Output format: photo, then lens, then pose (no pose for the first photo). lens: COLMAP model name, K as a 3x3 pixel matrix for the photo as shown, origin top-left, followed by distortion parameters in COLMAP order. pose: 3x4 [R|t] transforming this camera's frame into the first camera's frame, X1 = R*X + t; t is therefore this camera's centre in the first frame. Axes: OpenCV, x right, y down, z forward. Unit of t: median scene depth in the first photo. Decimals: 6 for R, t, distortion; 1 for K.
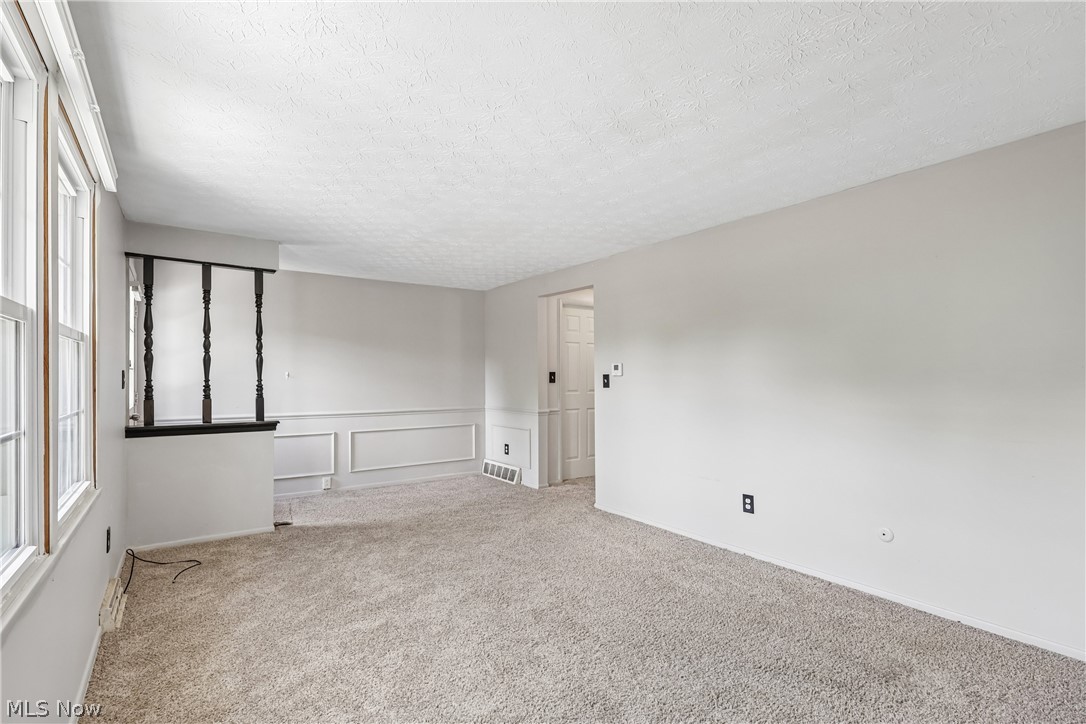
lens RADIAL K [[509.9, 0, 537.7], [0, 509.9, 374.2], [0, 0, 1]] dist [-0.001413, 0.000355]
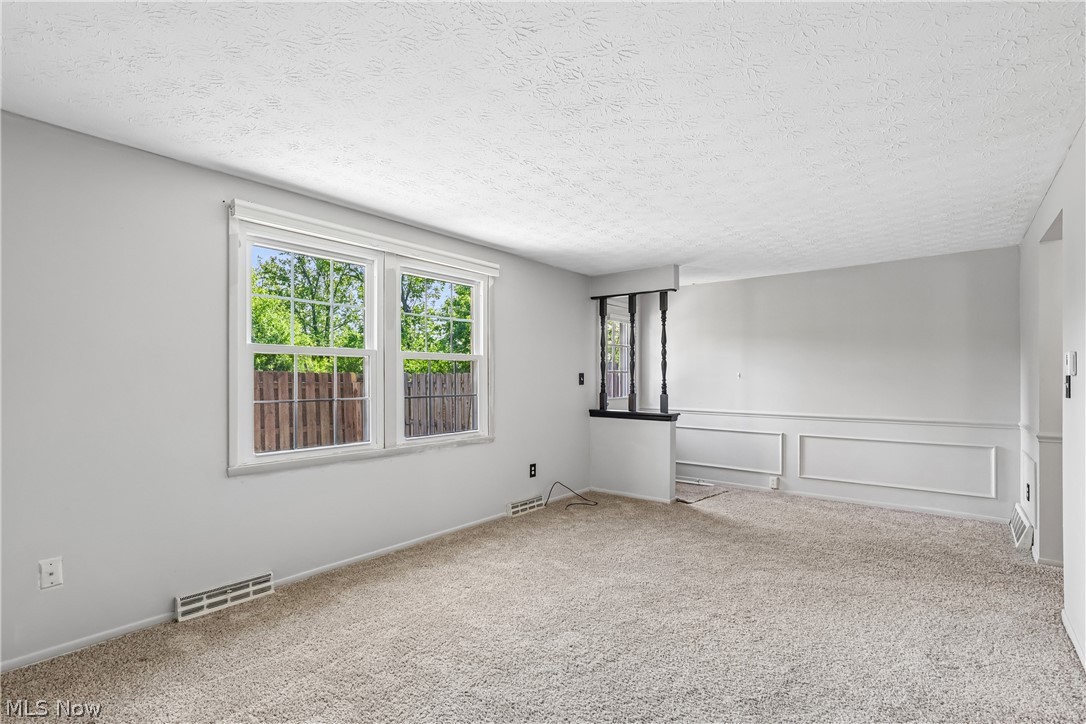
lens RADIAL K [[509.9, 0, 537.7], [0, 509.9, 374.2], [0, 0, 1]] dist [-0.001413, 0.000355]
pose [[0.280405, -0.003894, -0.959874, 0.544199], [0.004732, 0.999985, -0.002674, -0.000256], [0.959870, -0.003792, 0.280419, 0.344978]]
